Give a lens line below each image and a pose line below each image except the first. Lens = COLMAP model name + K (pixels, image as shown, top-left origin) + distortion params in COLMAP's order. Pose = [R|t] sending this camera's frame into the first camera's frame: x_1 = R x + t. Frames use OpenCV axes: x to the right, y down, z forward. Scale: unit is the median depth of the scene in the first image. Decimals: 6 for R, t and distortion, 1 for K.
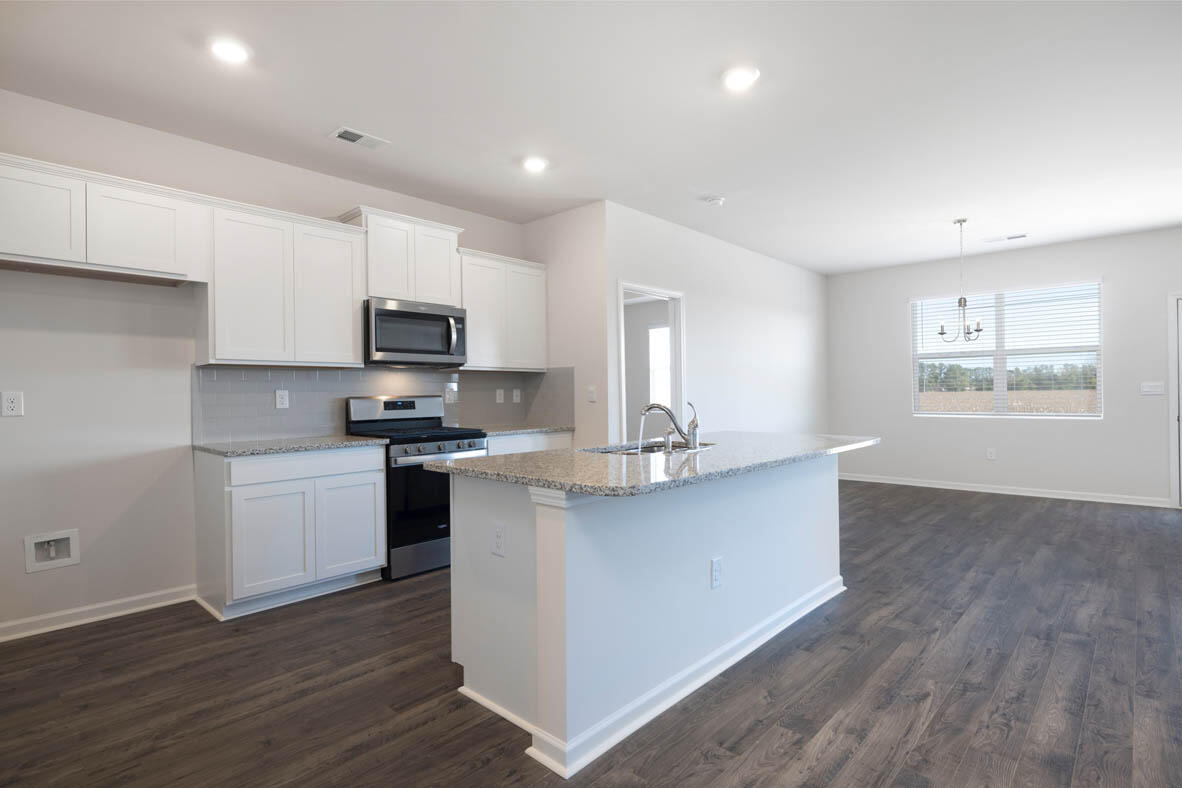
lens RADIAL K [[585.1, 0, 592.0], [0, 585.1, 389.4], [0, 0, 1]] dist [-0.002899, -0.000355]
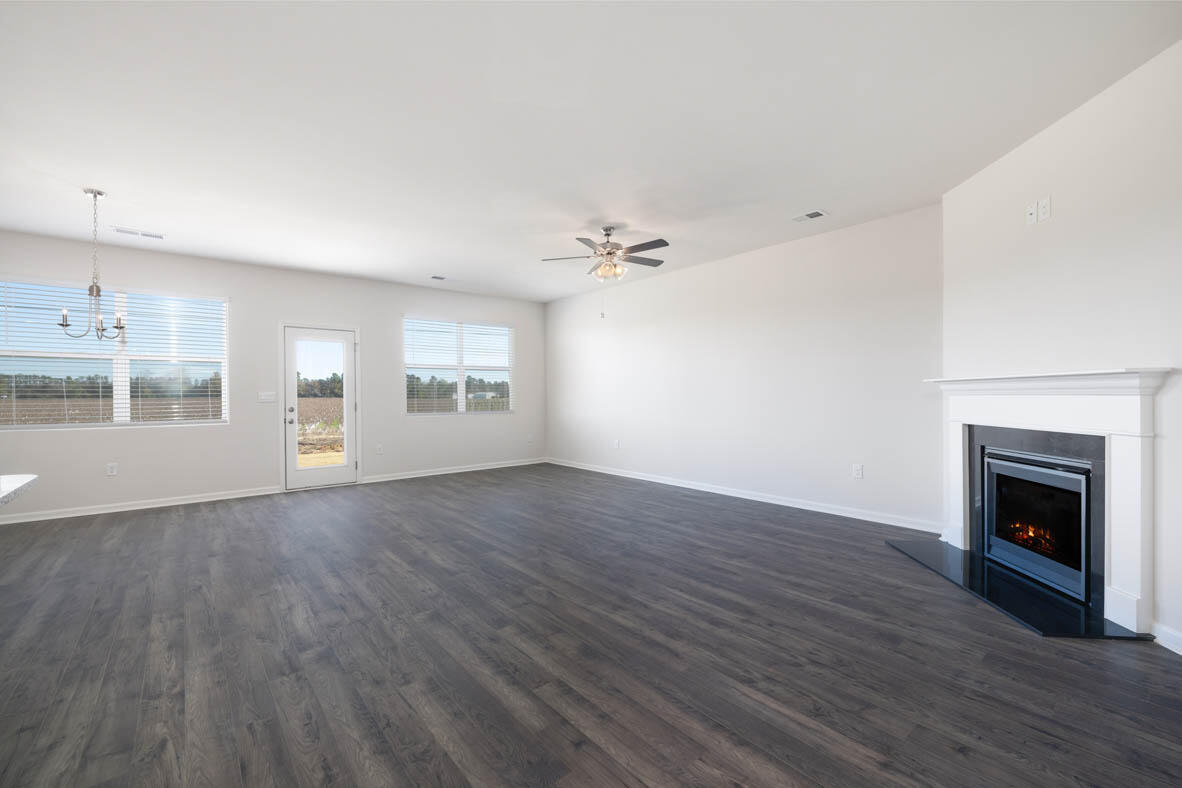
lens RADIAL K [[489.5, 0, 593.1], [0, 489.5, 395.9], [0, 0, 1]] dist [-0.001176, -0.000578]
pose [[0.123145, 0.009846, 0.992340, 0.059365], [-0.006326, 0.999938, -0.009136, 0.001844], [-0.992368, -0.005153, 0.123200, 0.348660]]
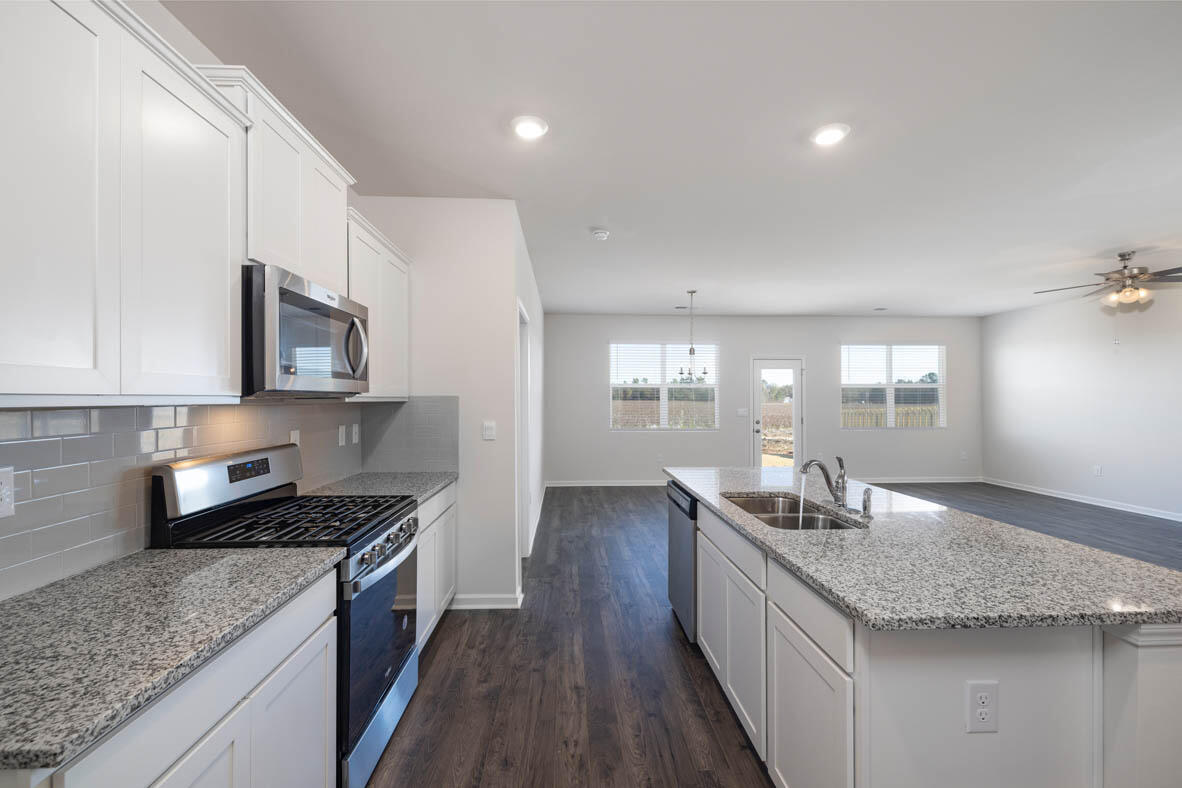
lens RADIAL K [[489.5, 0, 590.4], [0, 489.5, 396.2], [0, 0, 1]] dist [-0.001176, -0.000578]
pose [[0.690645, 0.015389, 0.723030, -0.571630], [-0.016427, 0.999849, -0.005589, -0.055616], [-0.723007, -0.008017, 0.690794, 0.613809]]
